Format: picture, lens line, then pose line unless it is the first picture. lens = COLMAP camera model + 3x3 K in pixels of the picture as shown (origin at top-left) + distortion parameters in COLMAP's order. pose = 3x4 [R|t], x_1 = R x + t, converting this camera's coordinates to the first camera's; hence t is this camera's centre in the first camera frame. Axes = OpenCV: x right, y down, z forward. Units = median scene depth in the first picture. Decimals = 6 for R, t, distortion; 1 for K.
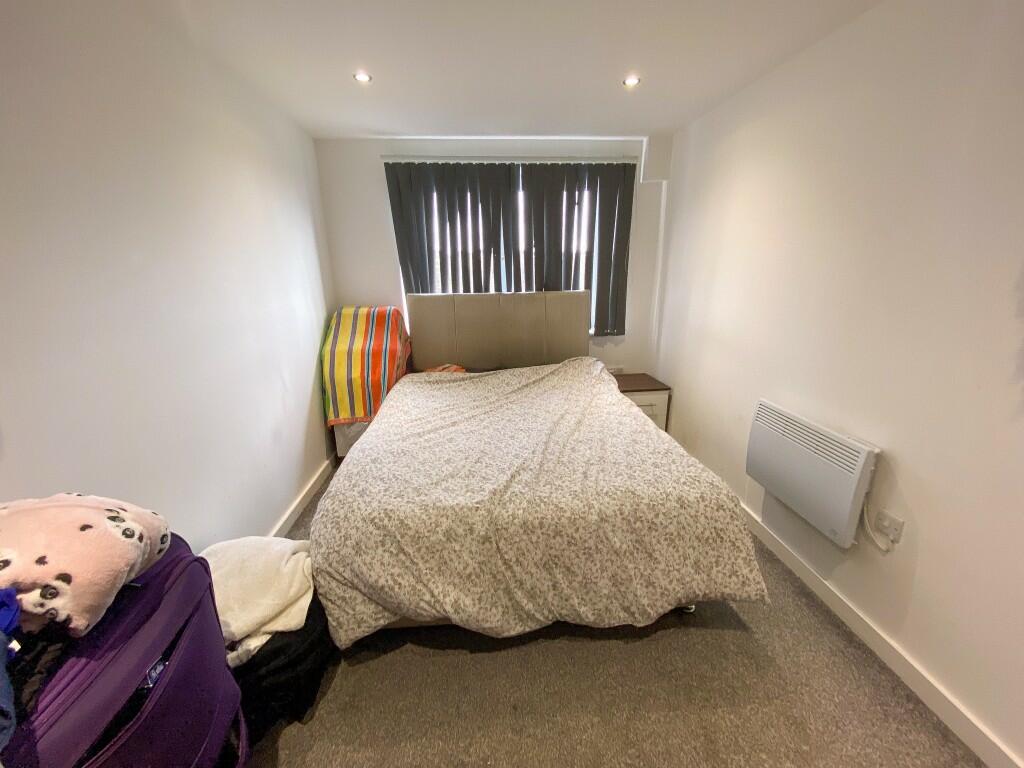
lens RADIAL K [[412.3, 0, 513.7], [0, 412.3, 384.1], [0, 0, 1]] dist [0.041143, -0.032195]
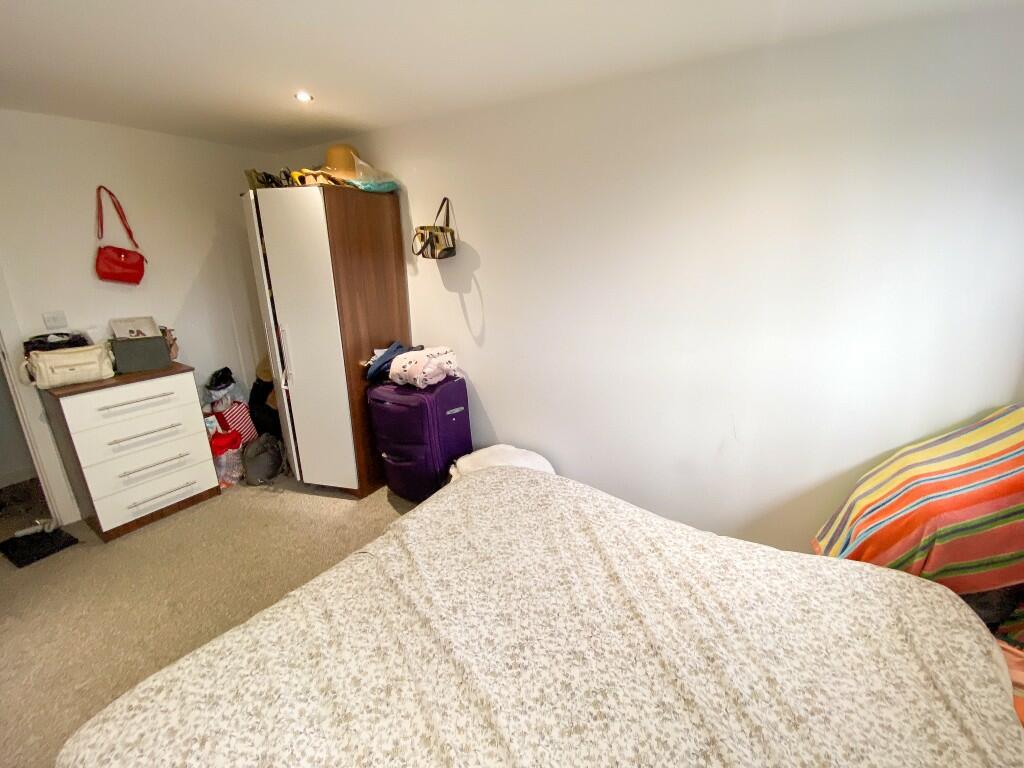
lens RADIAL K [[415.2, 0, 512.0], [0, 415.2, 384.0], [0, 0, 1]] dist [0.037598, -0.032854]
pose [[-0.616859, 0.247342, -0.747200, 0.431494], [-0.202414, 0.867555, 0.454287, -0.516968], [0.760601, 0.431475, -0.485094, 1.477096]]
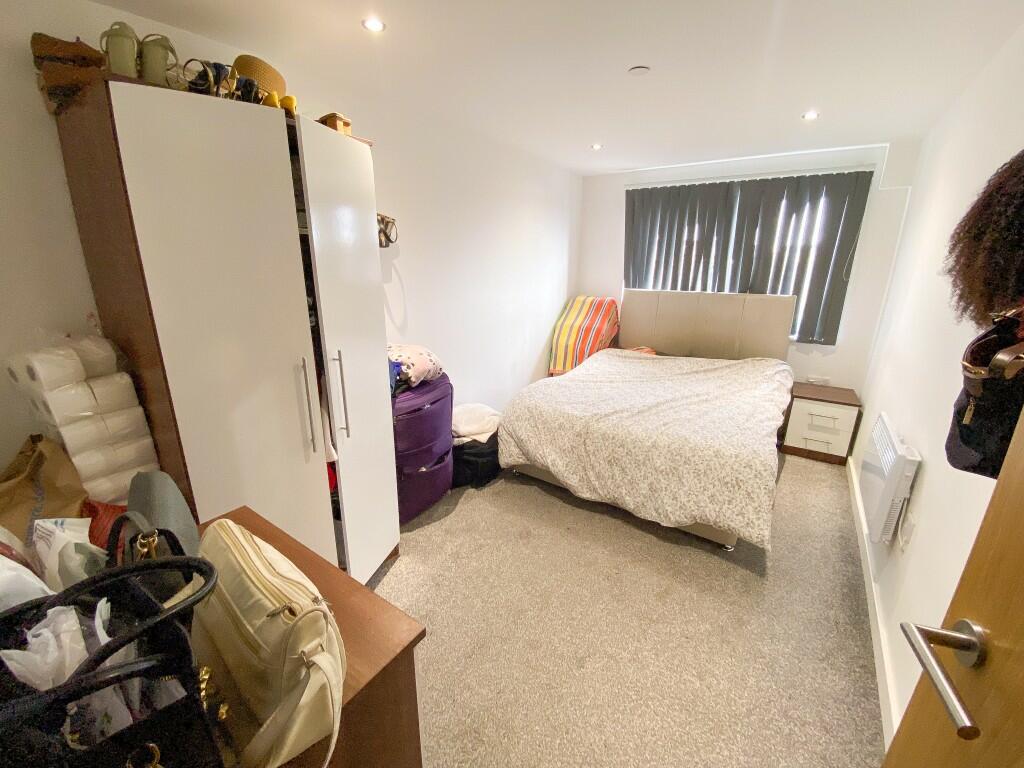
lens RADIAL K [[412.3, 0, 513.7], [0, 412.3, 384.1], [0, 0, 1]] dist [0.041143, -0.032195]
pose [[0.776185, 0.203130, -0.596888, 0.617862], [-0.195295, 0.977580, 0.078727, 0.082138], [0.599497, 0.055462, 0.798453, -0.463479]]
